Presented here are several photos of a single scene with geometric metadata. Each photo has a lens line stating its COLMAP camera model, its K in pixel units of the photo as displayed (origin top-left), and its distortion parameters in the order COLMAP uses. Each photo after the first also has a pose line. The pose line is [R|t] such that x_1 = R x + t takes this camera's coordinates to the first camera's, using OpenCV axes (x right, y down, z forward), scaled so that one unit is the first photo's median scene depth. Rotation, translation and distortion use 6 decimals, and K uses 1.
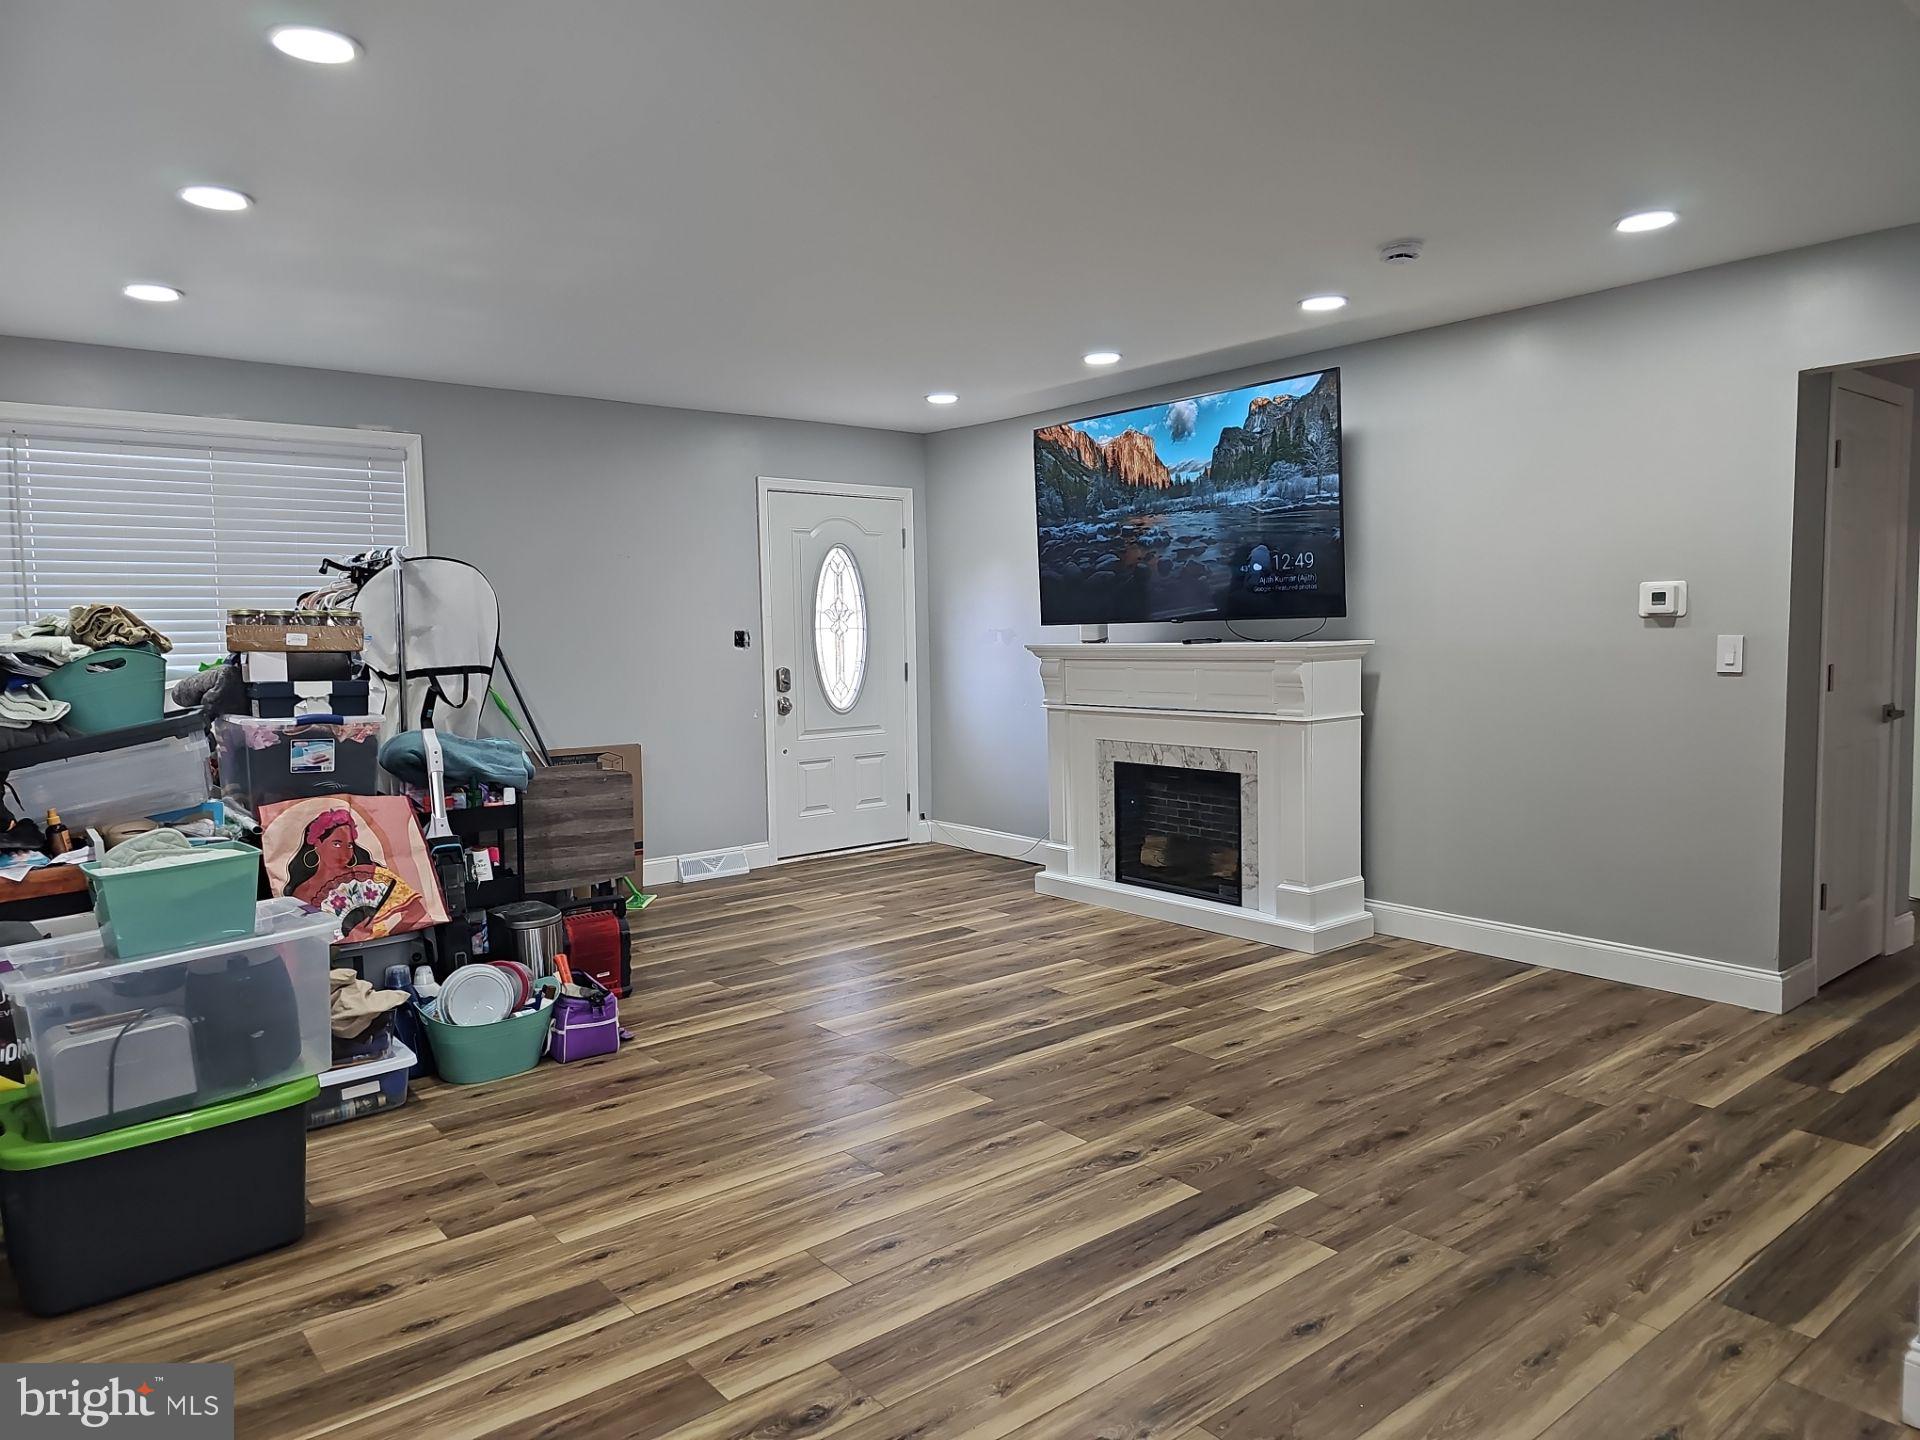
lens RADIAL K [[1262.9, 0, 948.8], [0, 1262.9, 708.3], [0, 0, 1]] dist [0.063332, -0.057637]
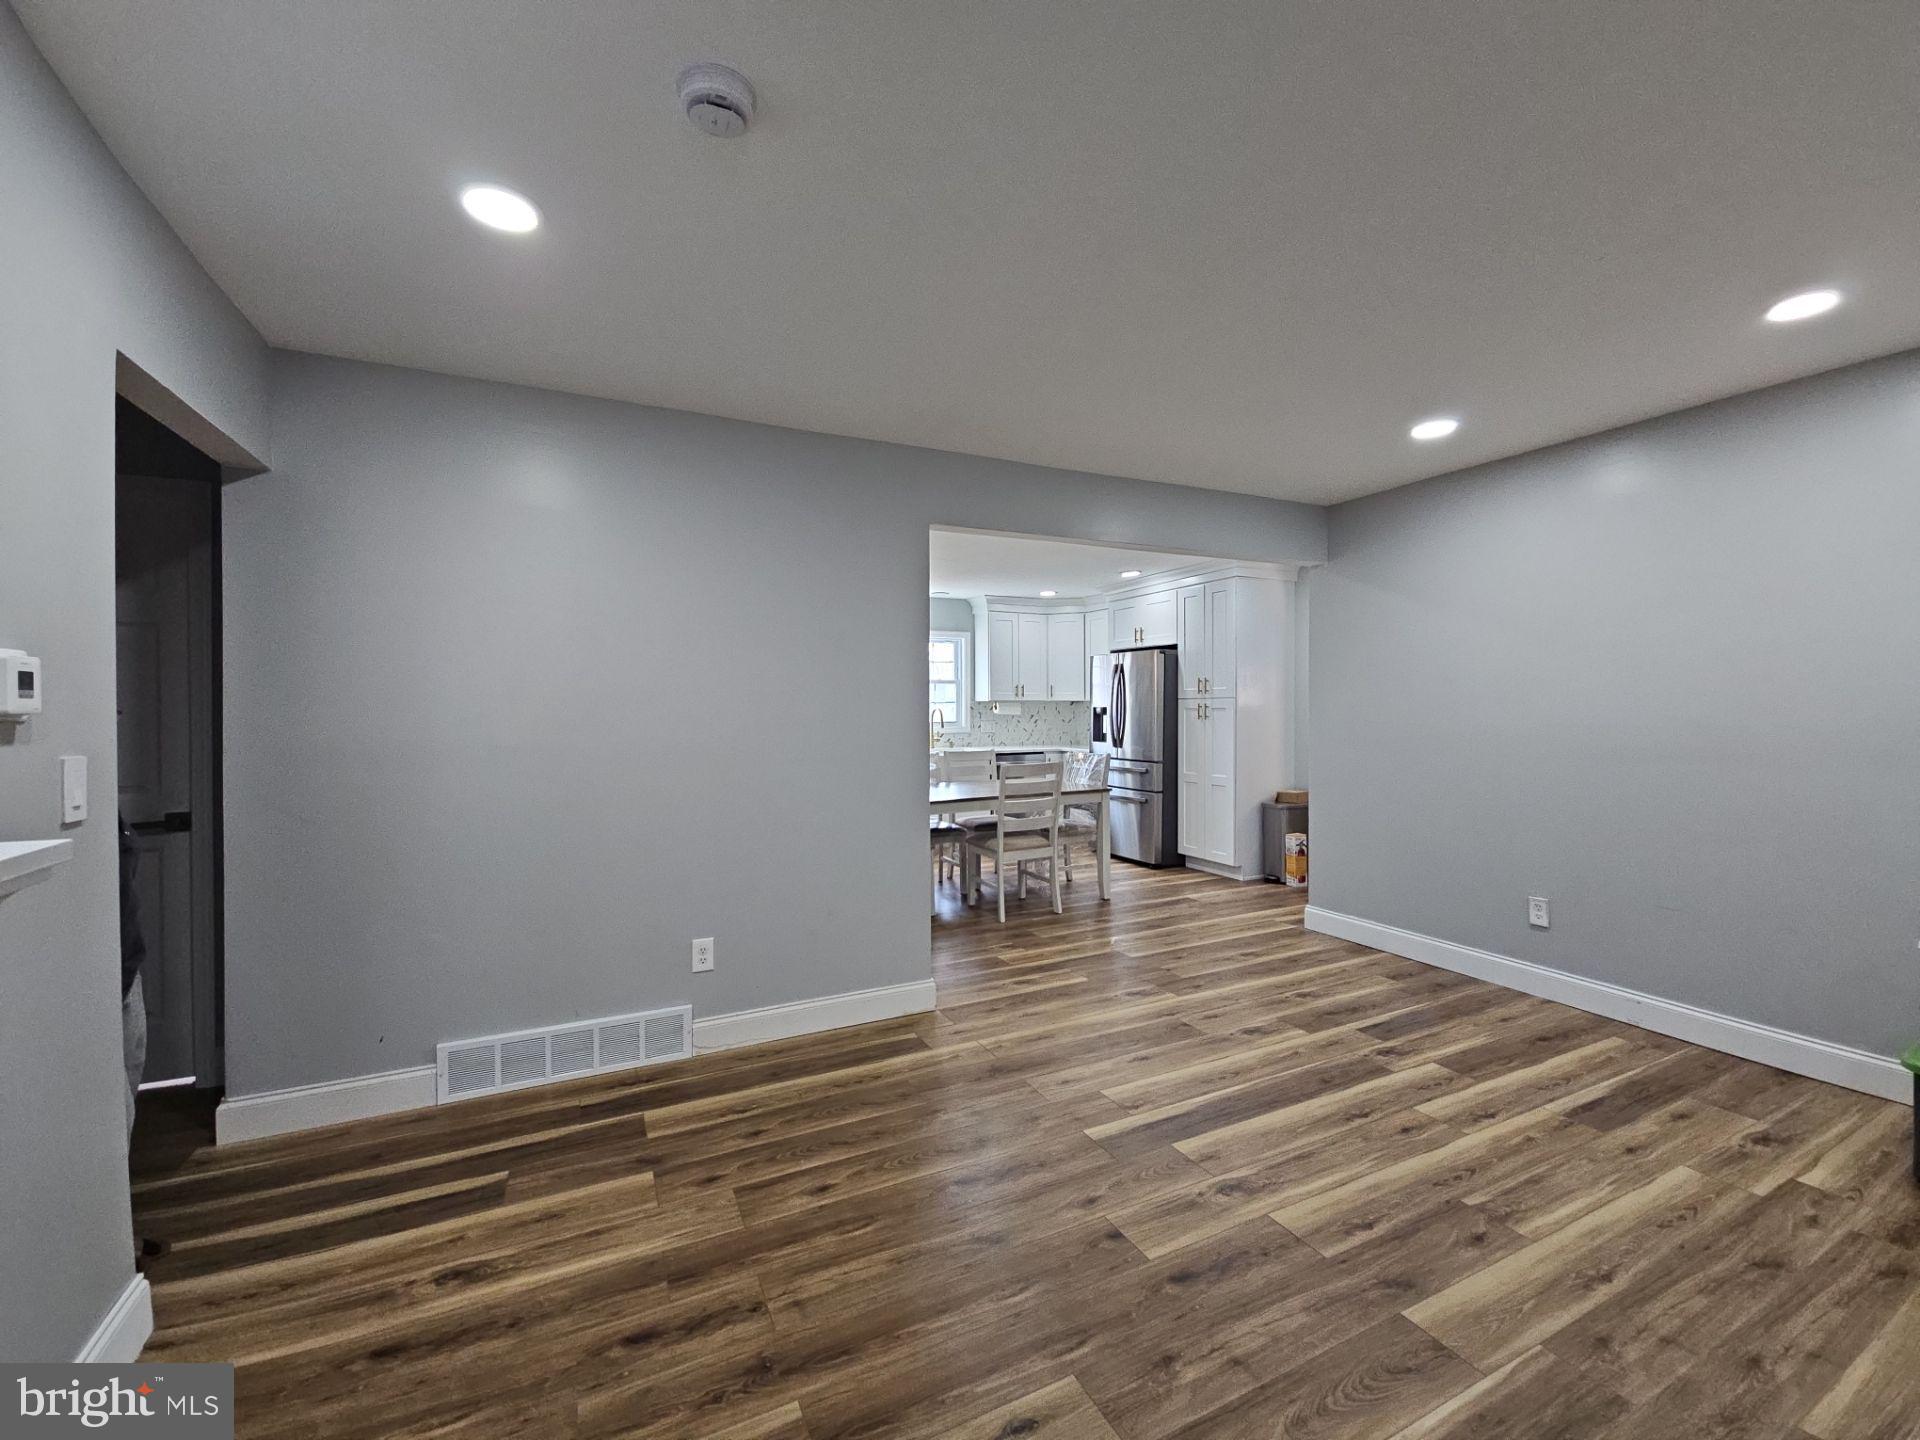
lens RADIAL K [[781.0, 0, 955.4], [0, 781.0, 712.3], [0, 0, 1]] dist [0.002056, -0.000245]
pose [[-0.972976, 0.021236, 0.229926, 0.145160], [0.036456, 0.997401, 0.062150, -0.079288], [-0.228009, 0.068852, -0.971222, 1.189410]]
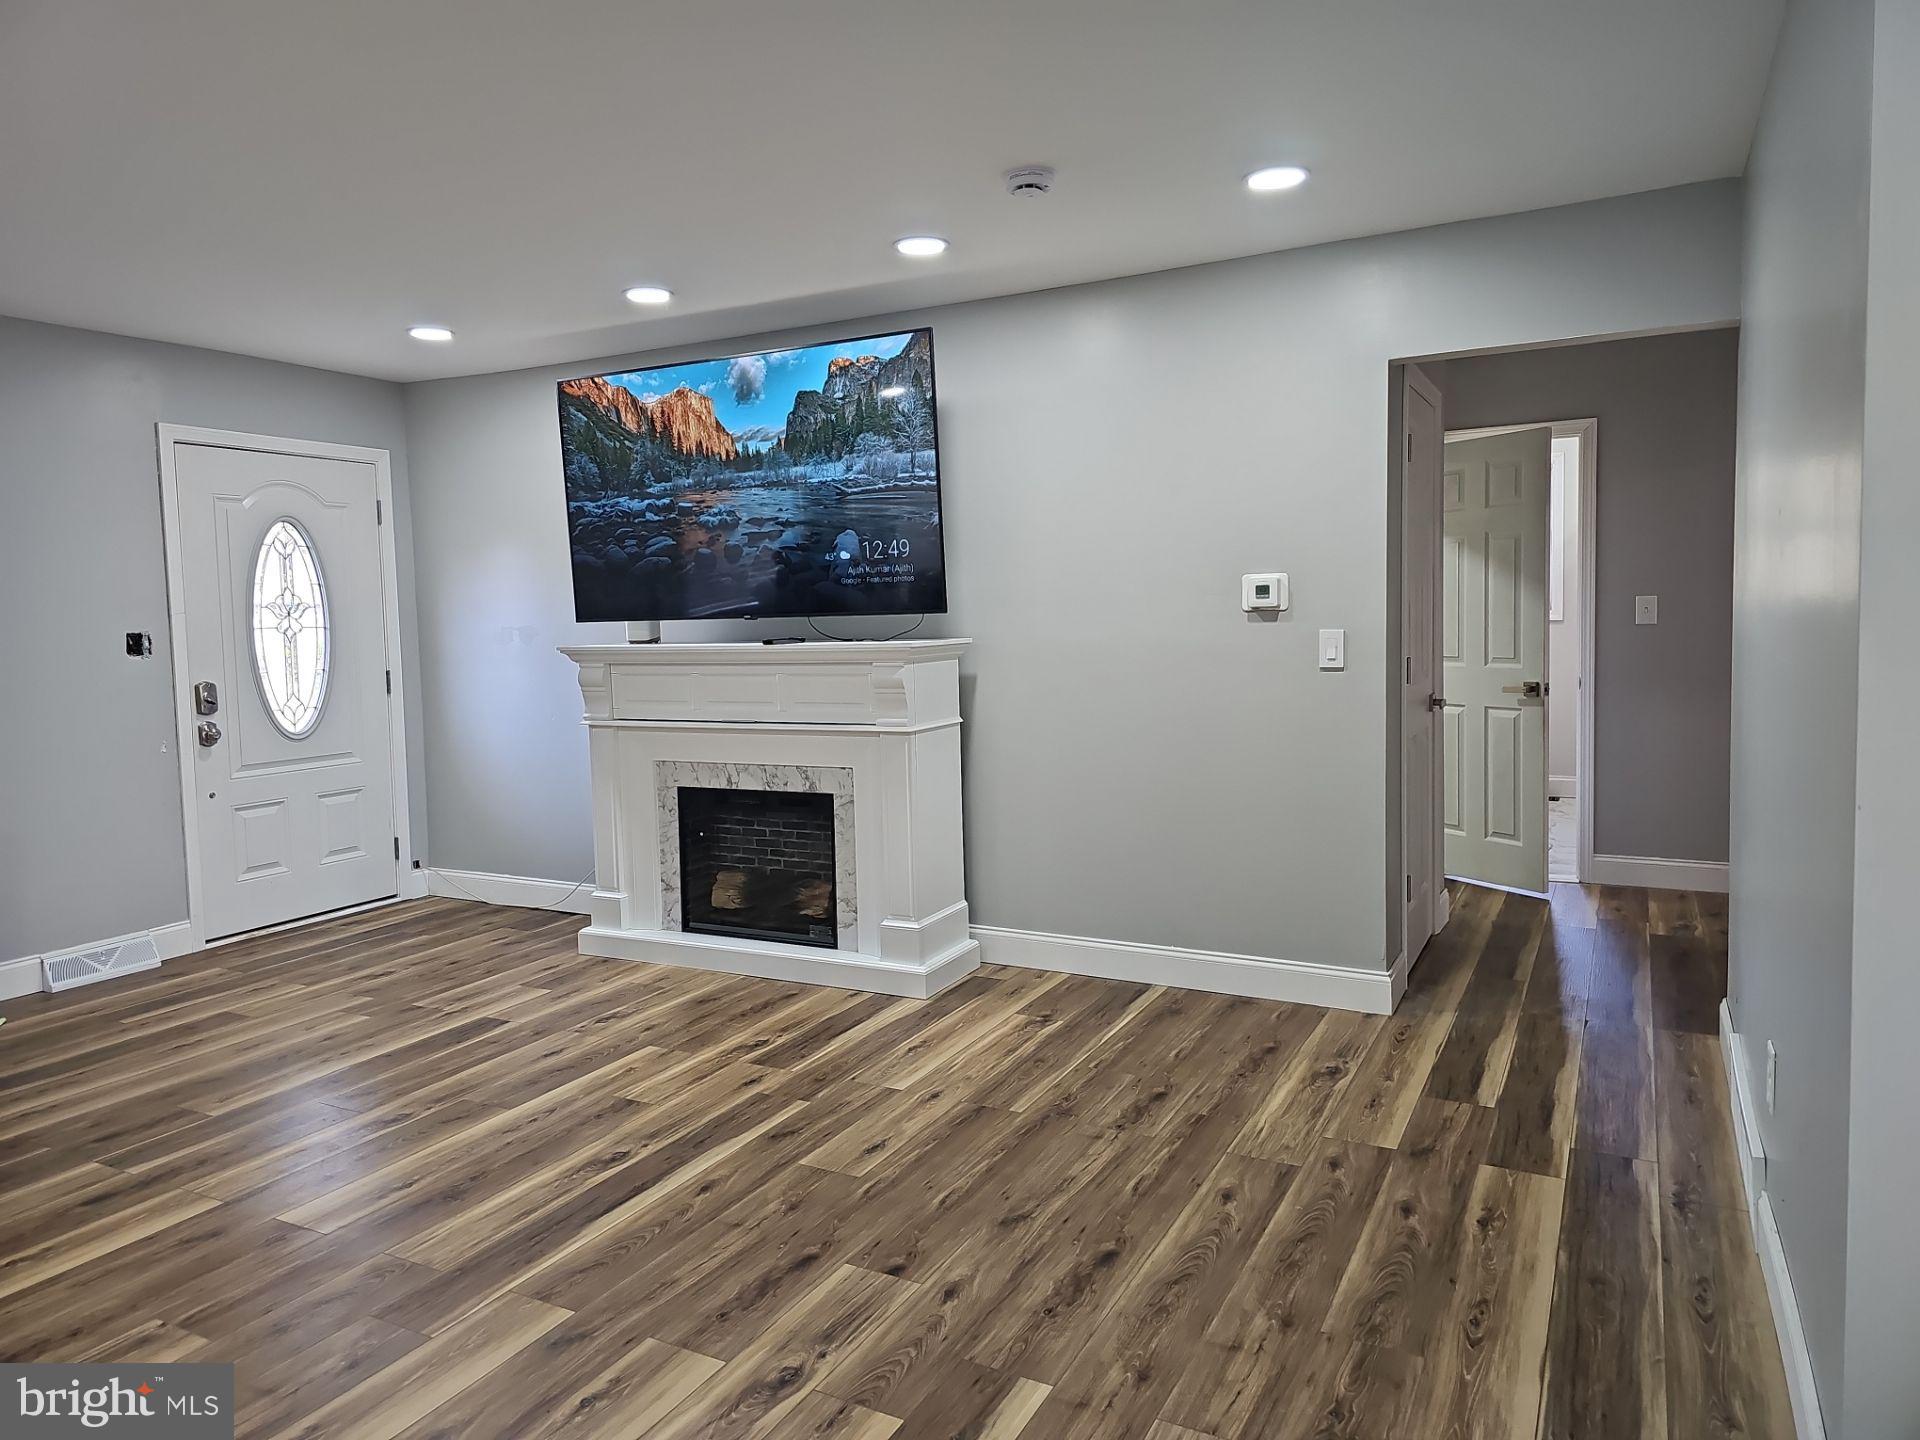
lens RADIAL K [[1262.9, 0, 956.4], [0, 1262.9, 690.3], [0, 0, 1]] dist [0.063332, -0.057637]
pose [[0.921388, -0.029399, 0.387531, -0.026414], [0.032984, 0.999452, -0.002601, -0.017049], [-0.387243, 0.015179, 0.921853, 0.214140]]
